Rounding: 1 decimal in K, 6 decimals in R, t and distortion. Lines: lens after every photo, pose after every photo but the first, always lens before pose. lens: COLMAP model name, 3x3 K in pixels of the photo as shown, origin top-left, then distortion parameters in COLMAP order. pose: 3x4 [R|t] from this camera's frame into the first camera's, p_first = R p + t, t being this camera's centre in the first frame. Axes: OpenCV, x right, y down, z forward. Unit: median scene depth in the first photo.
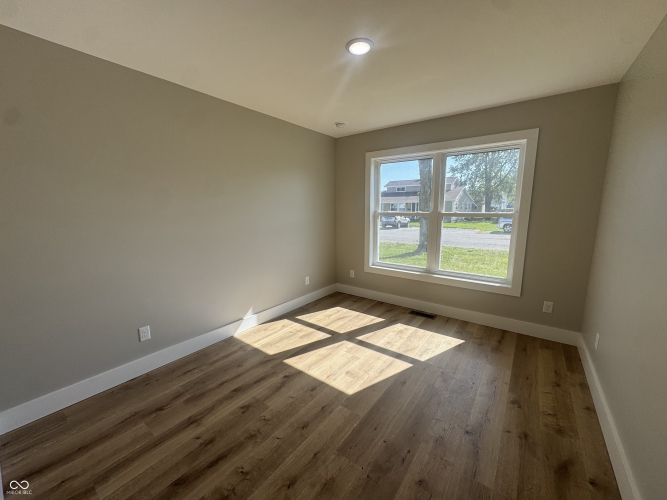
lens RADIAL K [[264.5, 0, 333.5], [0, 264.5, 250.0], [0, 0, 1]] dist [-0.001713, -0.000260]
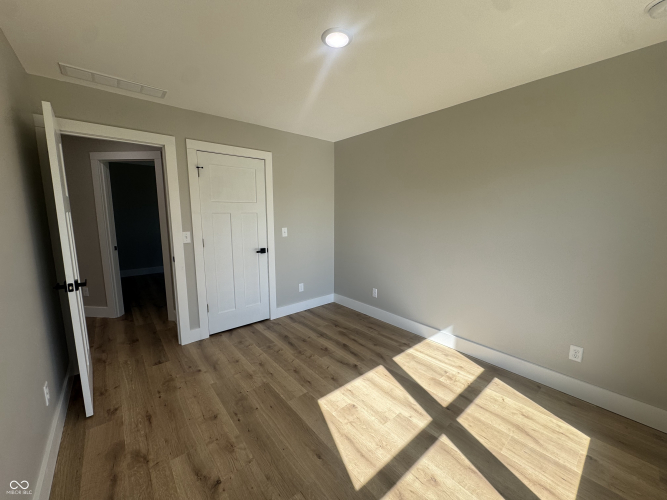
lens RADIAL K [[264.5, 0, 333.5], [0, 264.5, 250.0], [0, 0, 1]] dist [-0.001713, -0.000260]
pose [[-0.215980, 0.144085, -0.965708, 0.733746], [-0.157849, 0.970889, 0.180161, -0.158734], [0.963554, 0.191347, -0.186949, 0.883359]]
